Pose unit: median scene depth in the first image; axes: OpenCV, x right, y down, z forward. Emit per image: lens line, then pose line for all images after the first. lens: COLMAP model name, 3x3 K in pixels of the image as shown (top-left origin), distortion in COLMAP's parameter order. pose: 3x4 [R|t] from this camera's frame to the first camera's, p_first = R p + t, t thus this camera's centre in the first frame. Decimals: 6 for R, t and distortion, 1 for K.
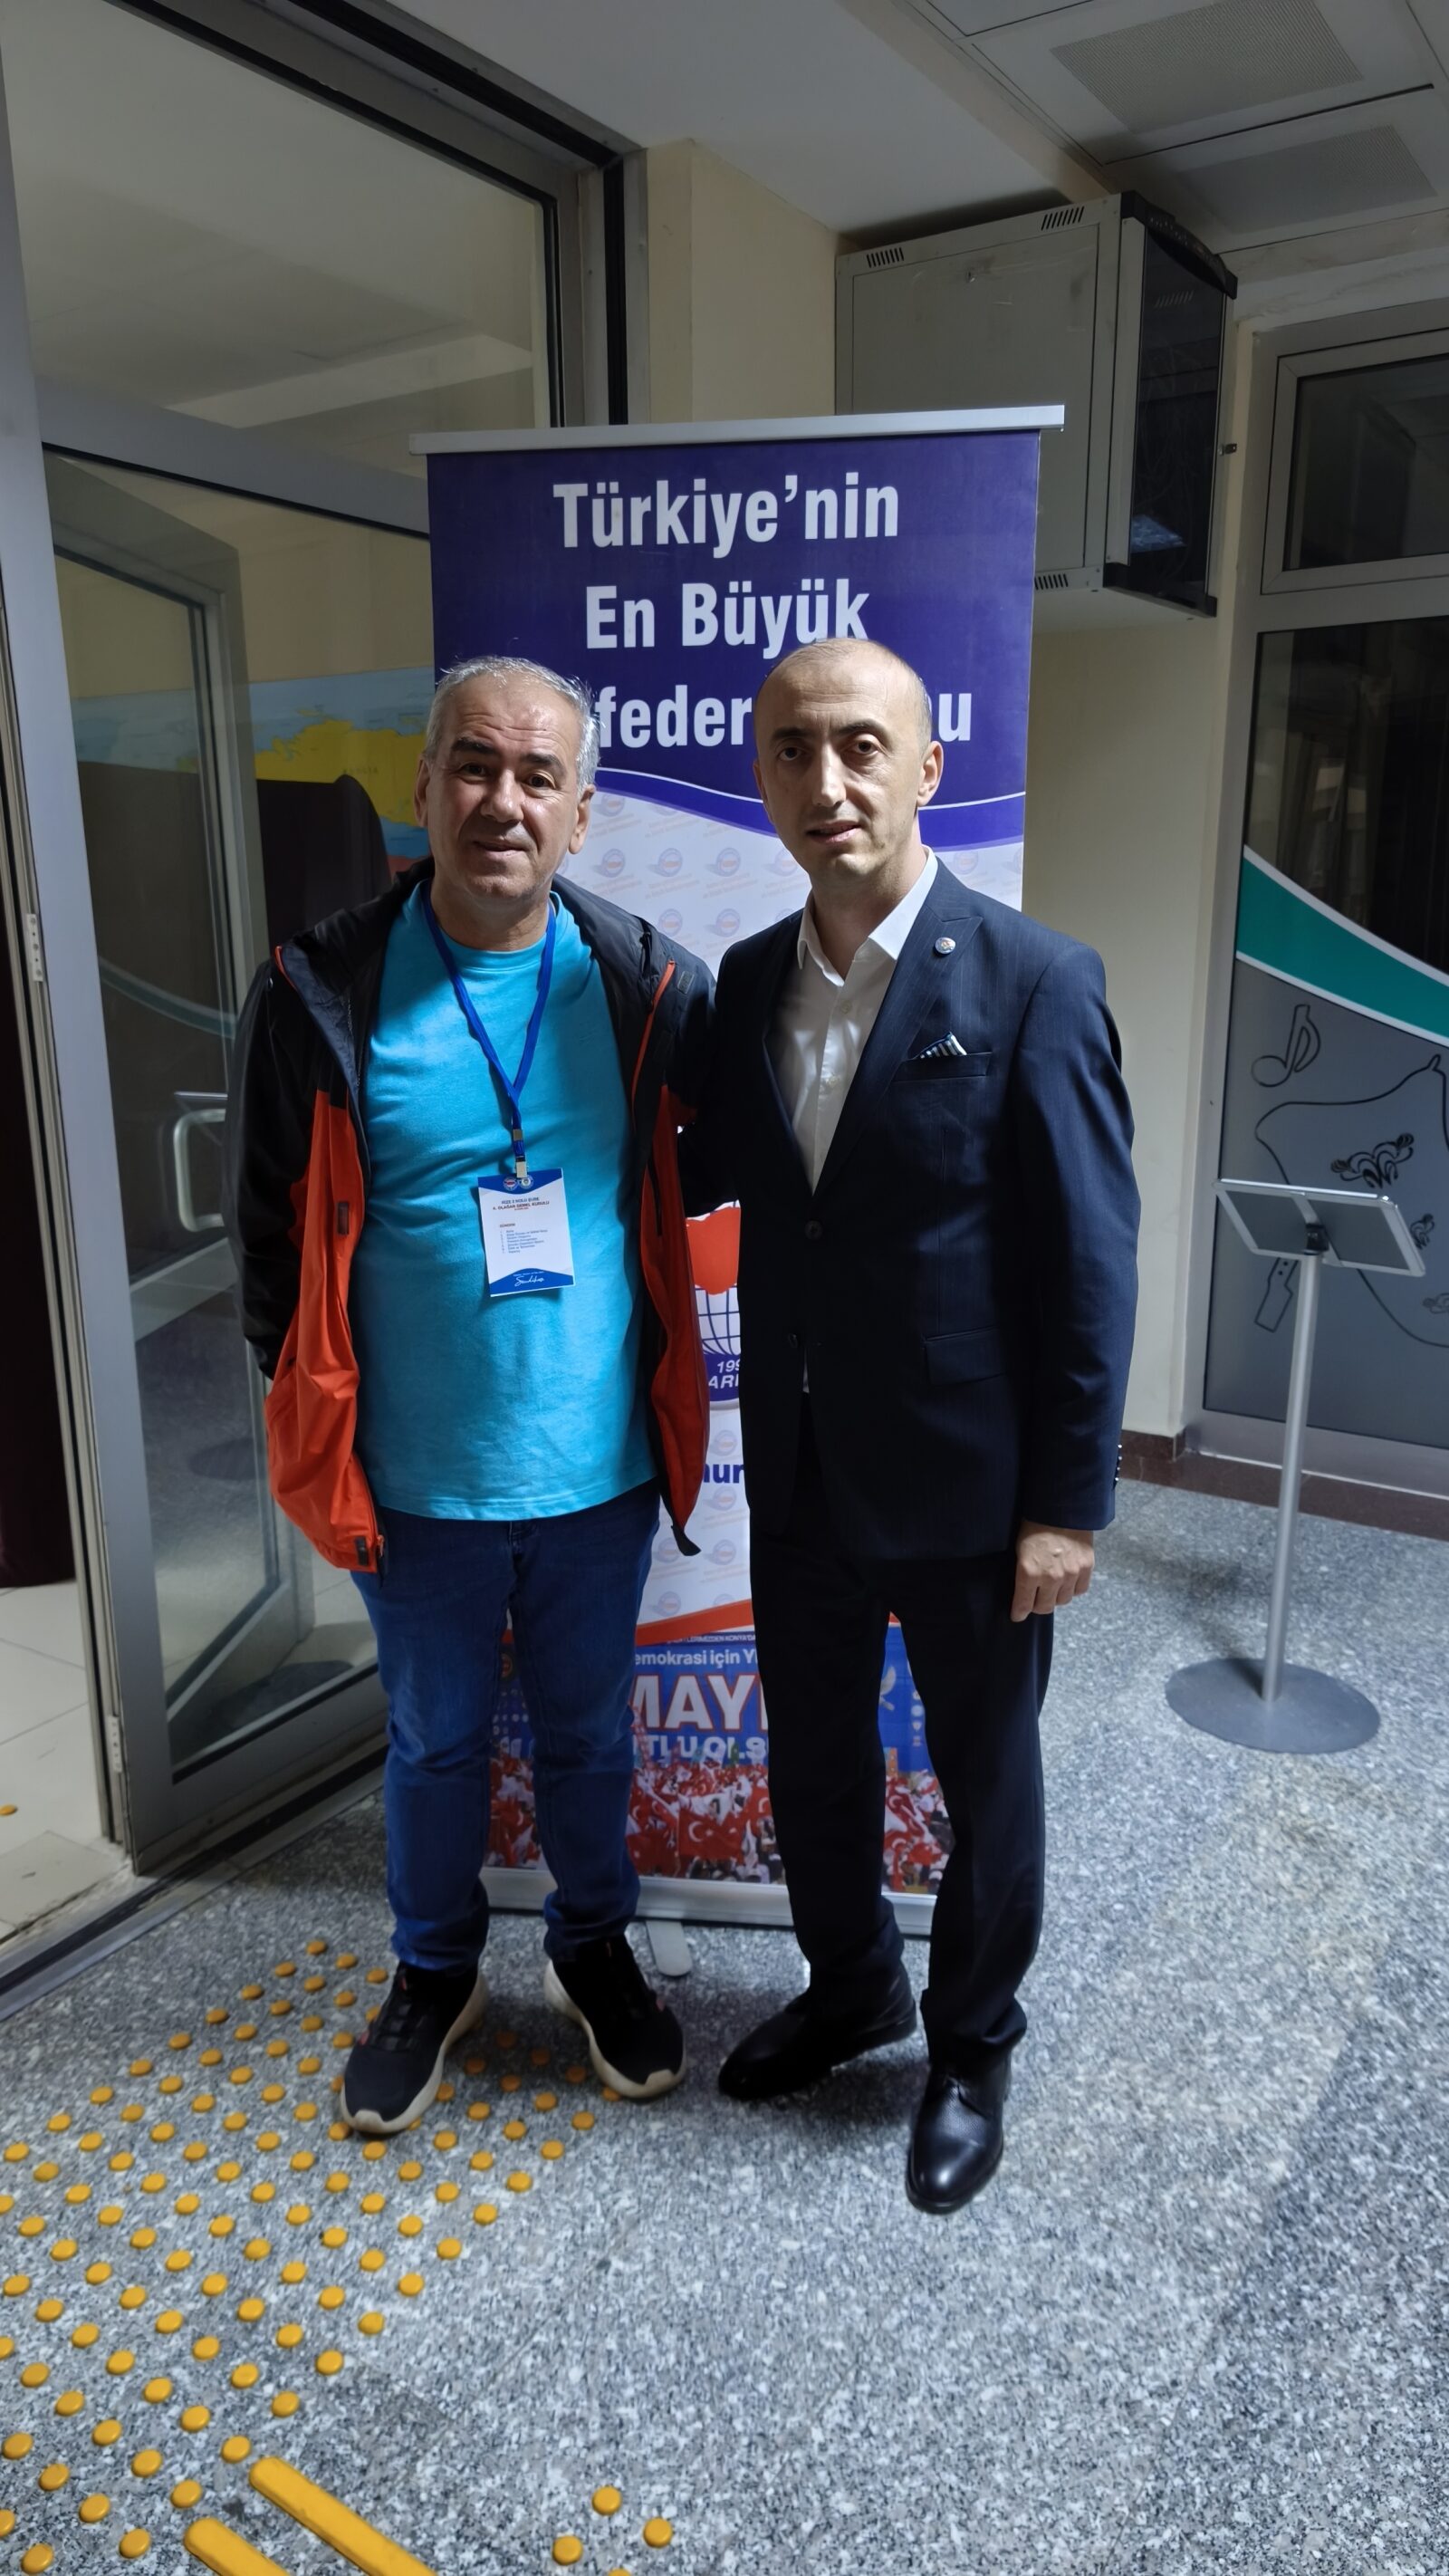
lens RADIAL K [[1702.4, 0, 715.6], [0, 1702.4, 1281.7], [0, 0, 1]] dist [0.077505, -0.071506]
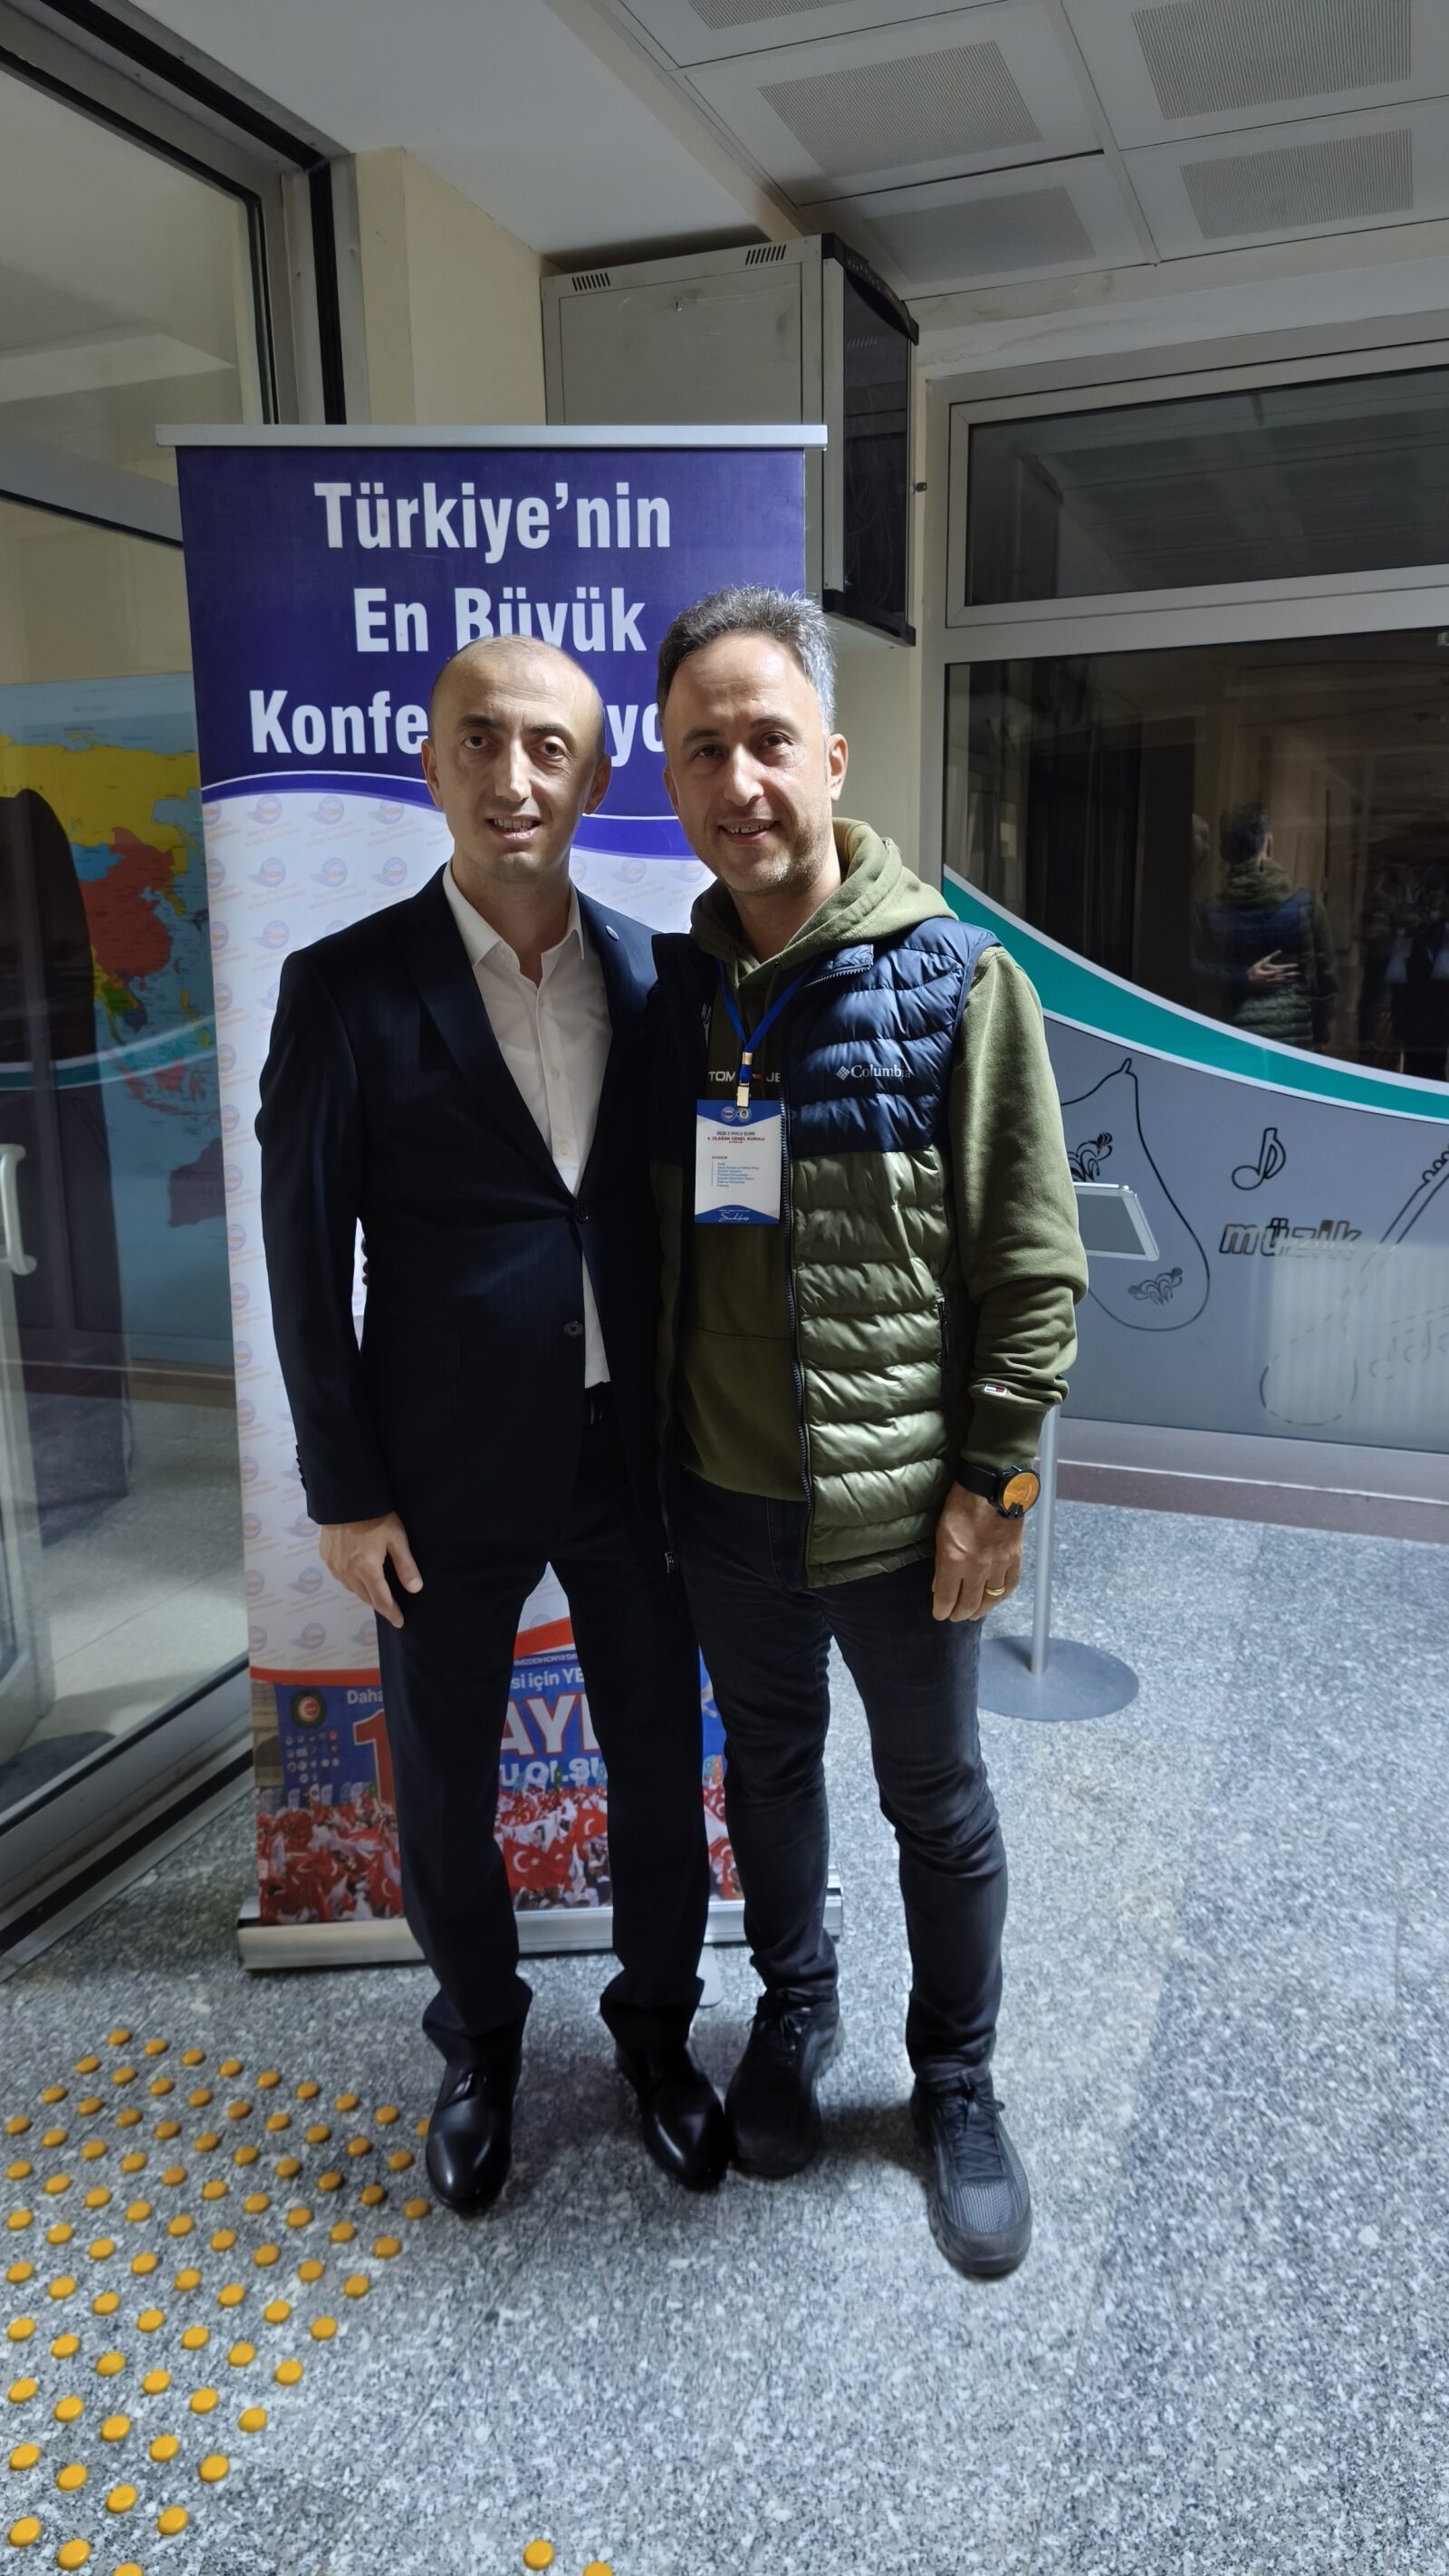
lens RADIAL K [[1702.4, 0, 716.9], [0, 1702.4, 1278.9], [0, 0, 1]] dist [0.077505, -0.071506]
pose [[0.979154, -0.052343, 0.196261, -0.087182], [0.056299, 0.998307, -0.014630, 0.011872], [-0.195163, 0.025374, 0.980443, 0.014923]]
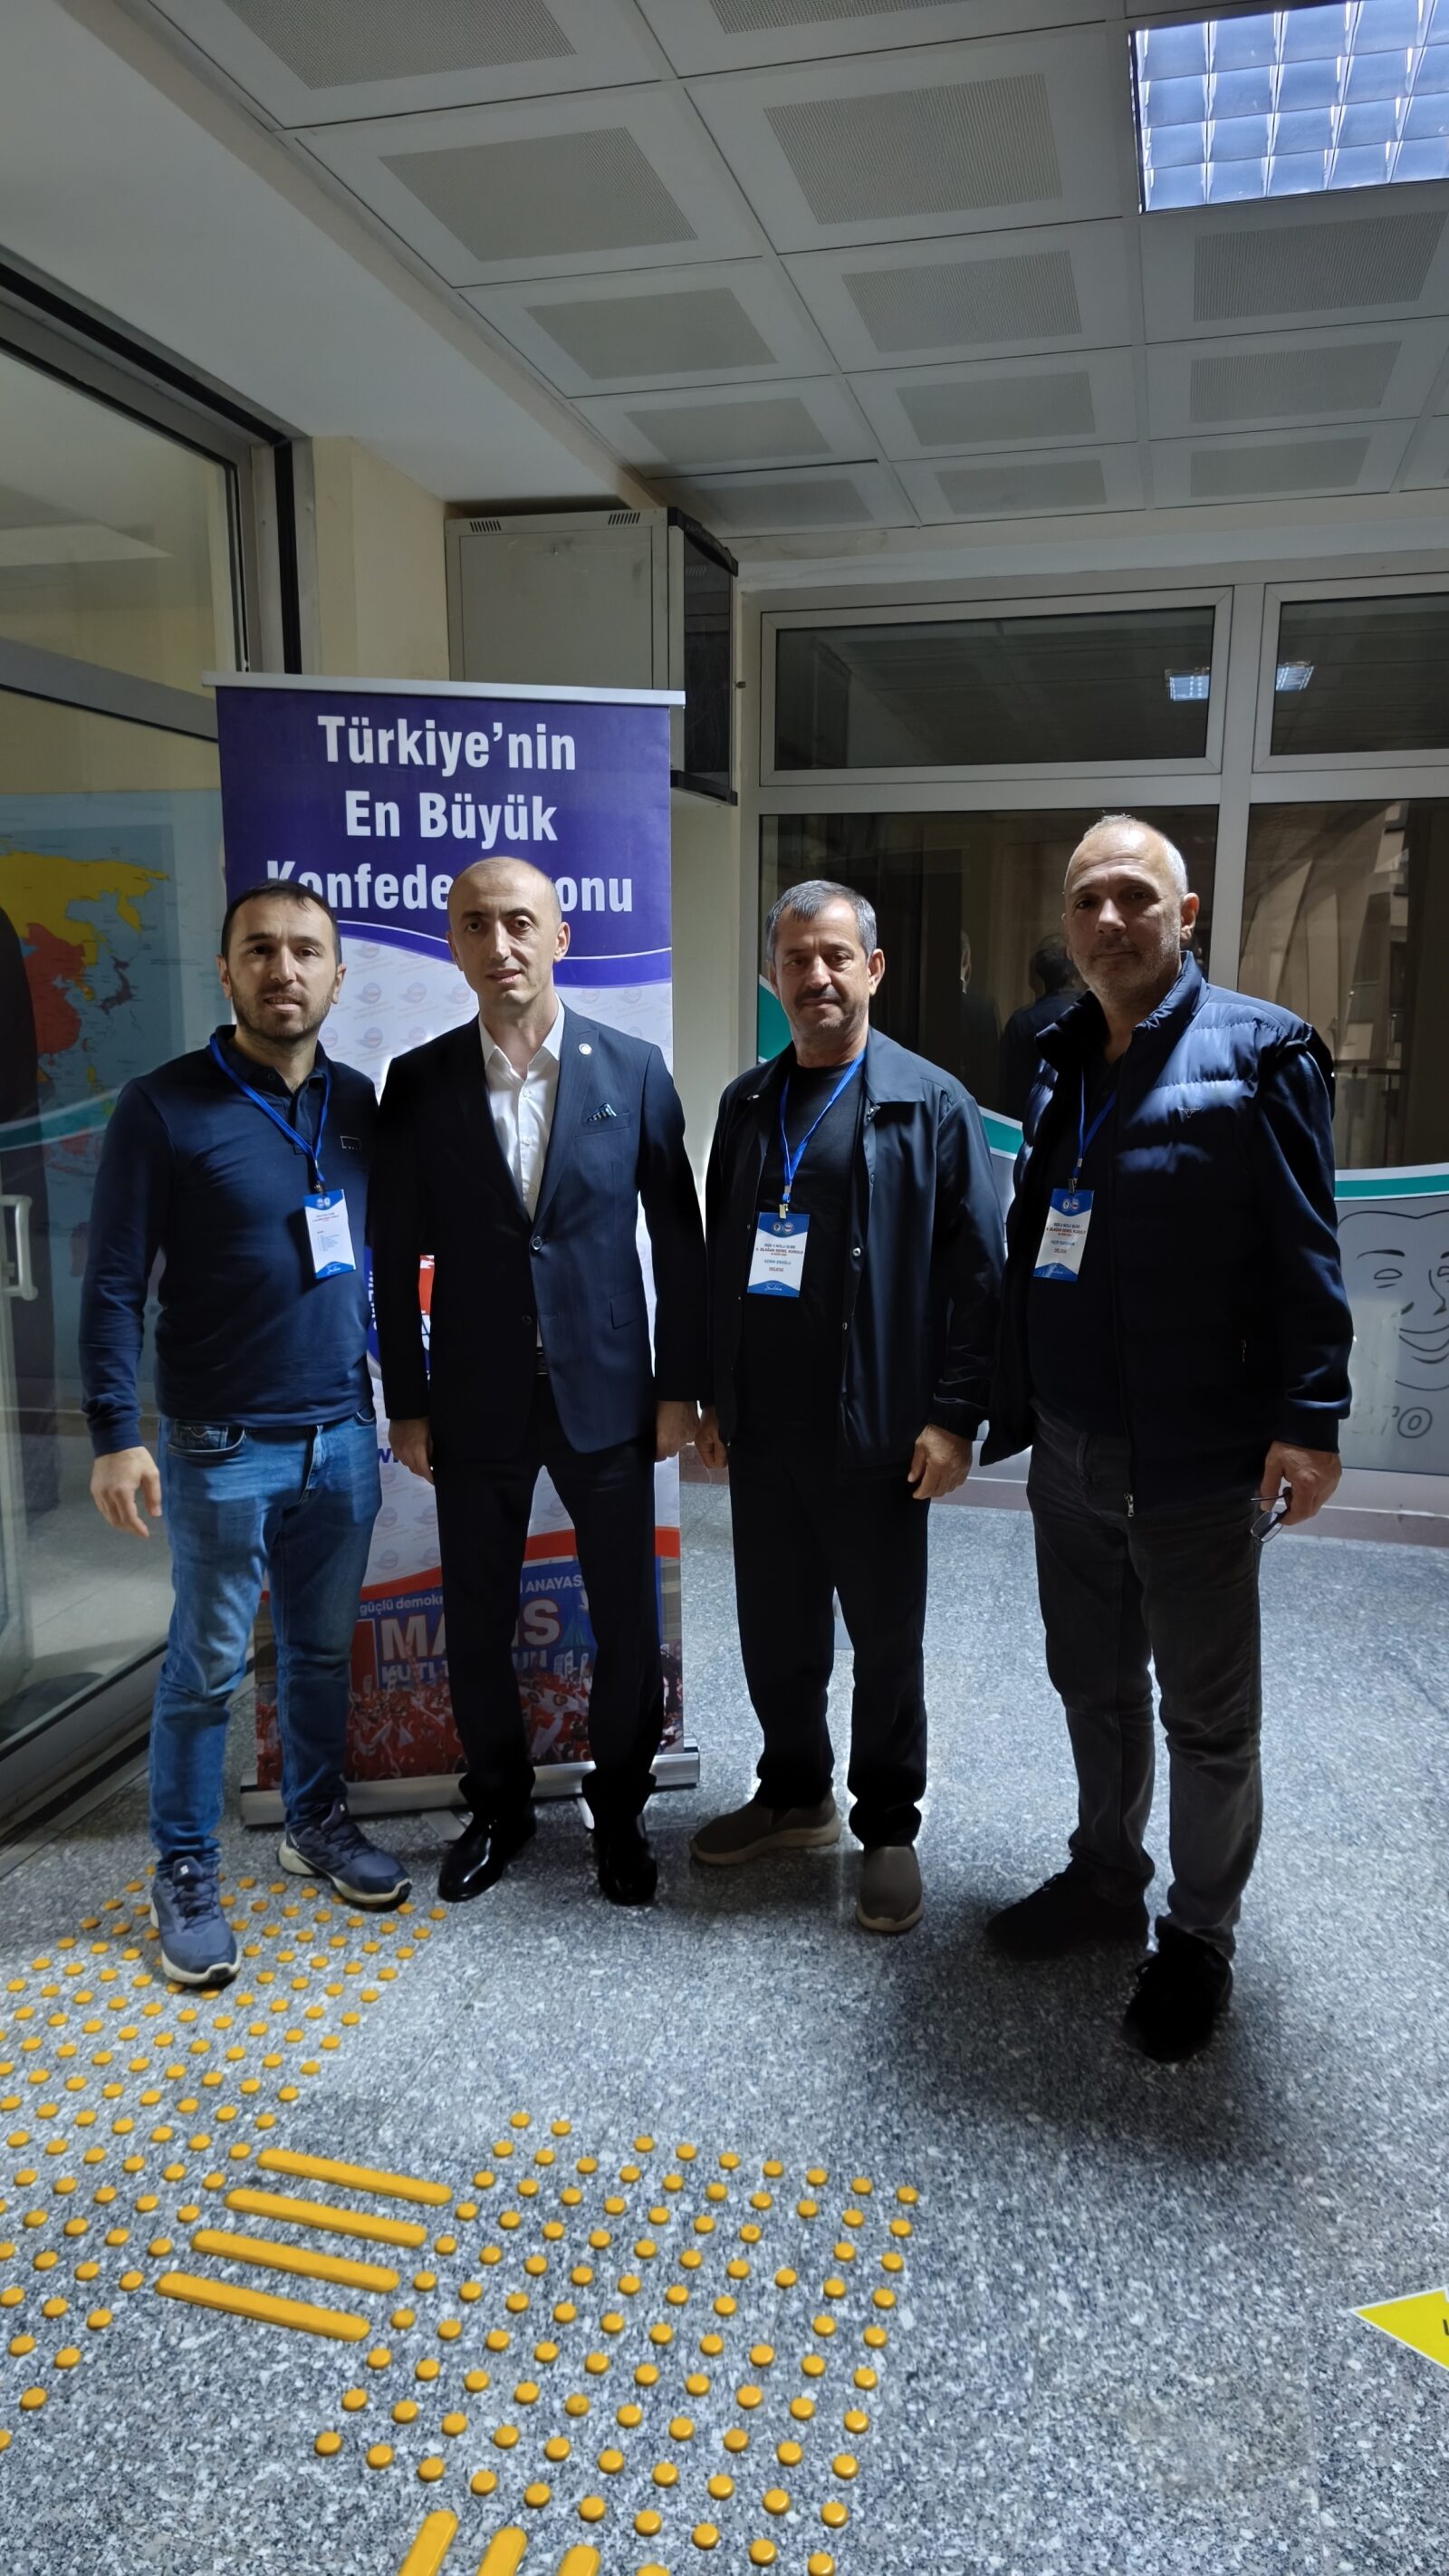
lens RADIAL K [[1702.4, 0, 716.9], [0, 1702.4, 1282.2], [0, 0, 1]] dist [0.077505, -0.071506]
pose [[0.949654, -0.045738, 0.309943, -0.237365], [0.064100, 0.996724, -0.049316, 0.064458], [-0.306672, 0.066701, 0.949475, -0.342481]]
